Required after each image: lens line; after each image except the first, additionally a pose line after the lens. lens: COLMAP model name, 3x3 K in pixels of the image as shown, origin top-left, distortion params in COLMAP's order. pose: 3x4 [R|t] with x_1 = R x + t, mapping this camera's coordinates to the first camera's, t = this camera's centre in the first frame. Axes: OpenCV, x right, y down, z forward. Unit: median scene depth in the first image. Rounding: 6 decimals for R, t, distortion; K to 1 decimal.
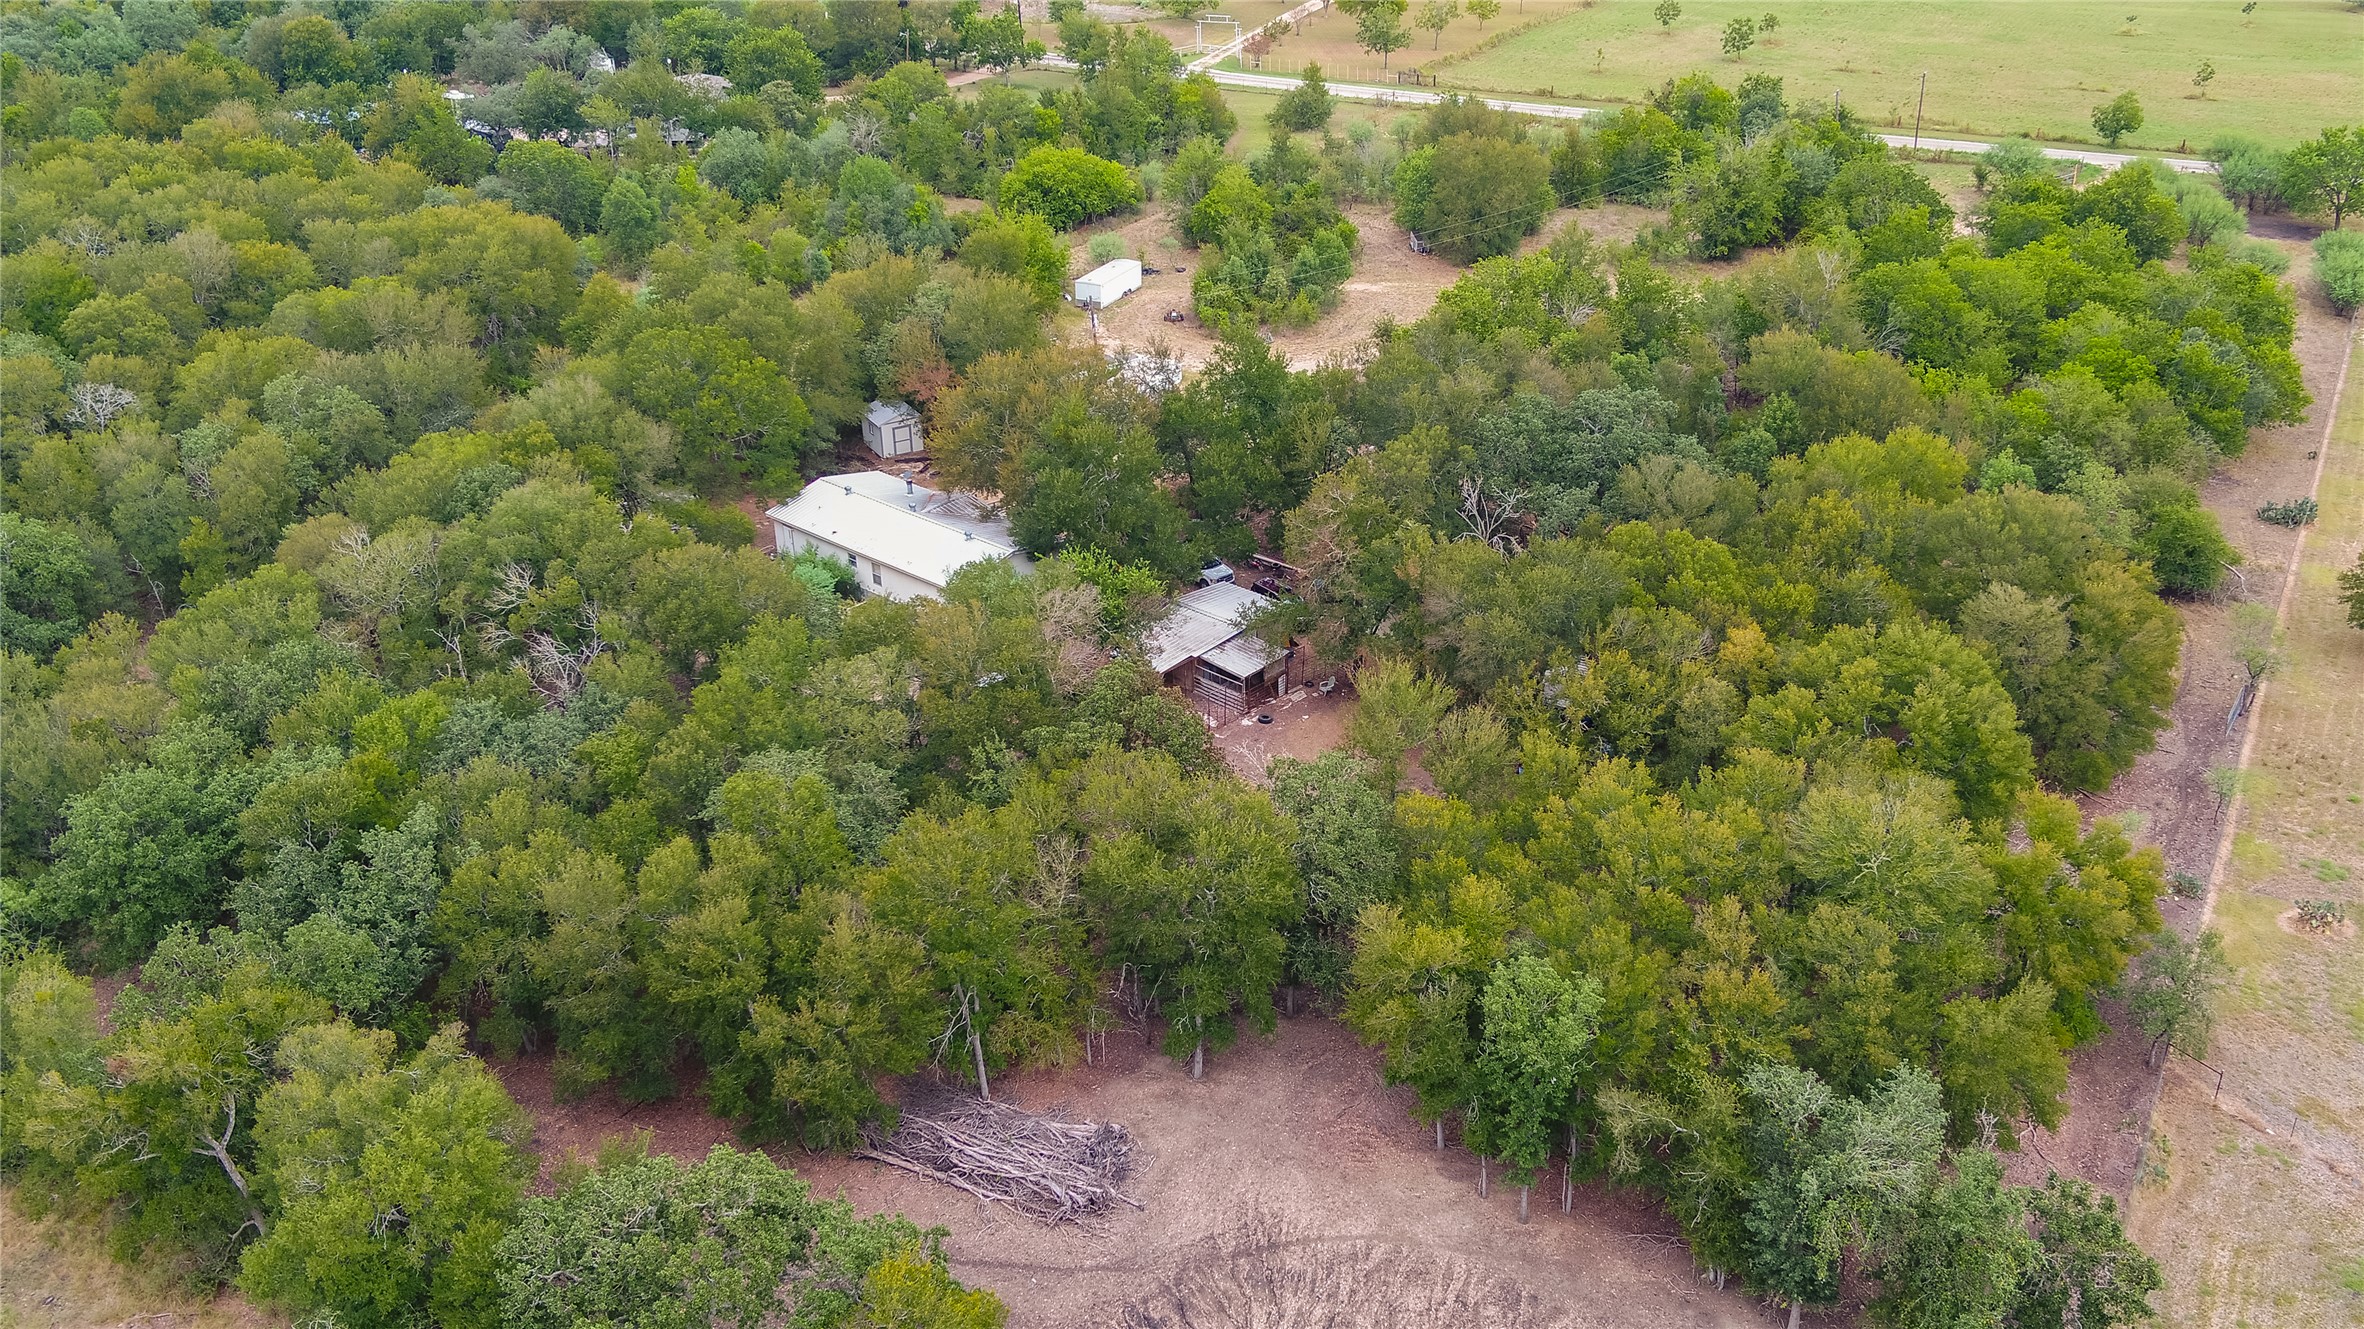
lens RADIAL K [[2070.8, 0, 1171.0], [0, 2070.8, 660.1], [0, 0, 1]] dist [0.001098, 0.002313]
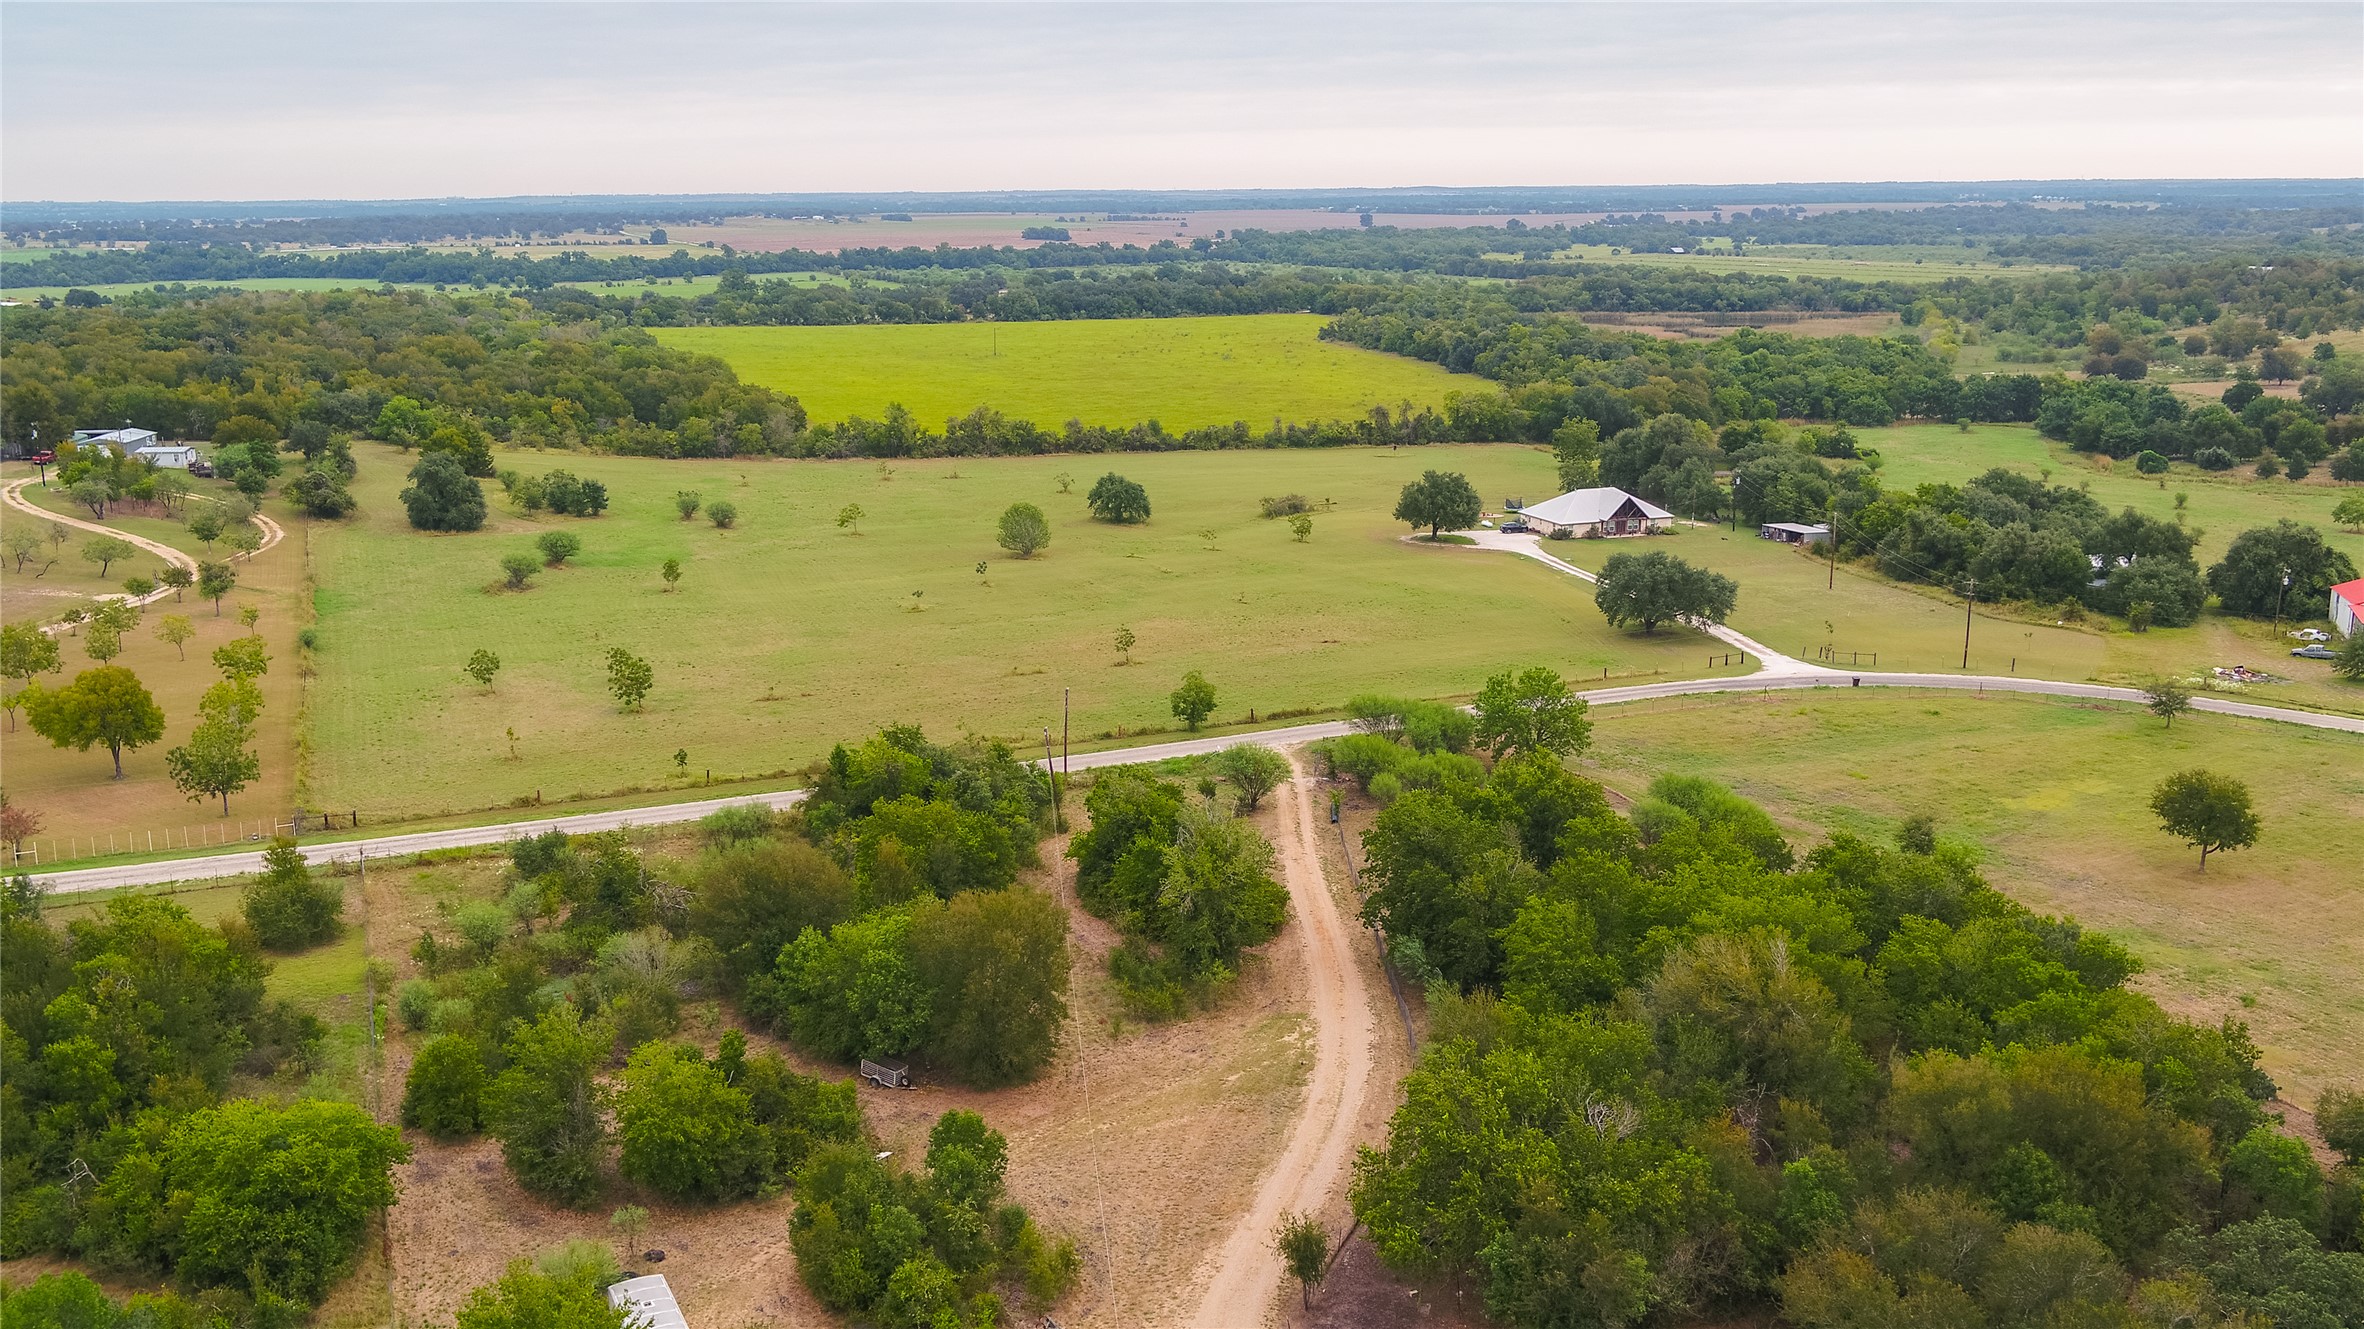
lens RADIAL K [[2132.6, 0, 1176.3], [0, 2132.6, 660.2], [0, 0, 1]] dist [-0.002093, 0.009629]
pose [[0.613571, -0.156444, 0.773987, -0.394306], [0.350764, 0.932163, -0.089648, -0.288502], [-0.707457, 0.326492, 0.626823, 0.606742]]
